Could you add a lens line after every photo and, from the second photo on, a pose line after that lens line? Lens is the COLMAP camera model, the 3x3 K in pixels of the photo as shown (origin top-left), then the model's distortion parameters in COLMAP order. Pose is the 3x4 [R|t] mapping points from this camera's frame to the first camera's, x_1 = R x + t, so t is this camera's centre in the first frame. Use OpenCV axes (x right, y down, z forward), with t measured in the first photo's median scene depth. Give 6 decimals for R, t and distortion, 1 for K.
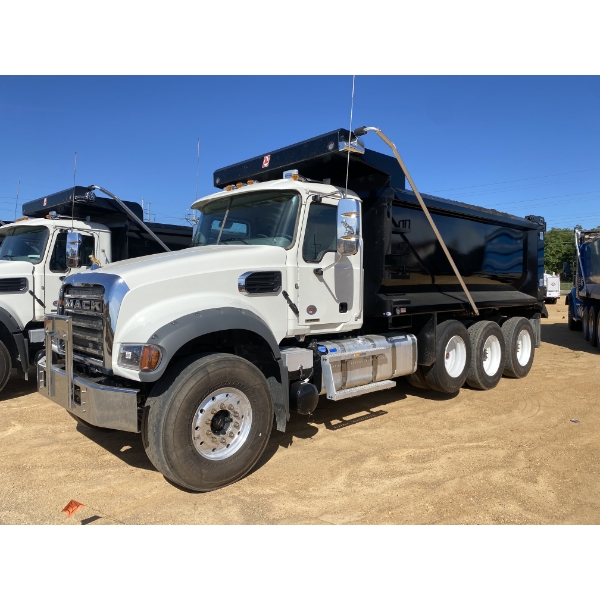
lens RADIAL K [[460.7, 0, 300.0], [0, 460.7, 300.0], [0, 0, 1]] dist [0.009332, 0.001742]
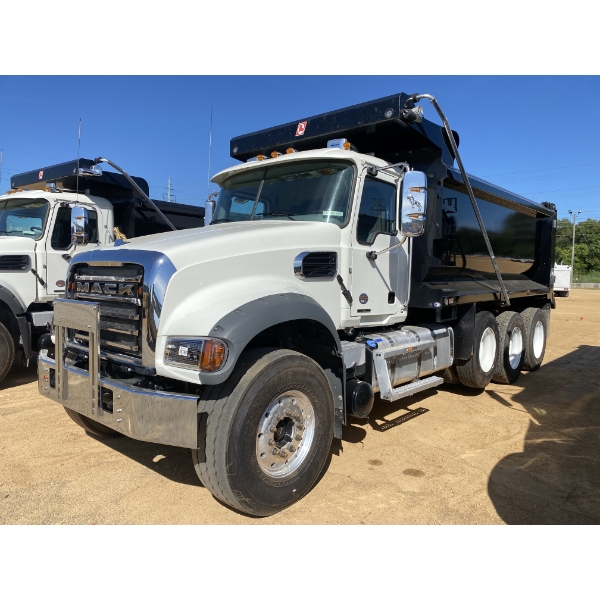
lens RADIAL K [[460.7, 0, 300.0], [0, 460.7, 300.0], [0, 0, 1]] dist [0.009332, 0.001742]
pose [[0.995459, 0.011499, 0.094498, -0.180747], [-0.013619, 0.999669, 0.021820, 0.007219], [-0.094215, -0.023008, 0.995286, 0.137198]]
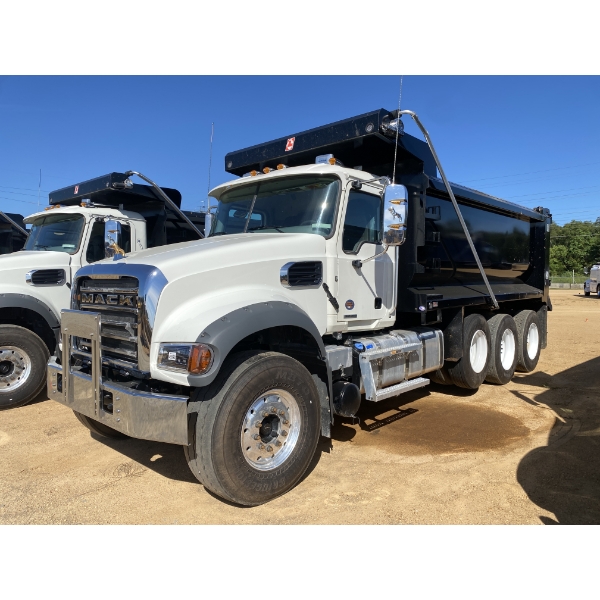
lens RADIAL K [[460.7, 0, 300.0], [0, 460.7, 300.0], [0, 0, 1]] dist [0.009332, 0.001742]
pose [[0.997977, -0.003449, 0.063475, -0.136198], [0.002620, 0.999910, 0.013139, 0.000233], [-0.063515, -0.012946, 0.997897, 0.077098]]
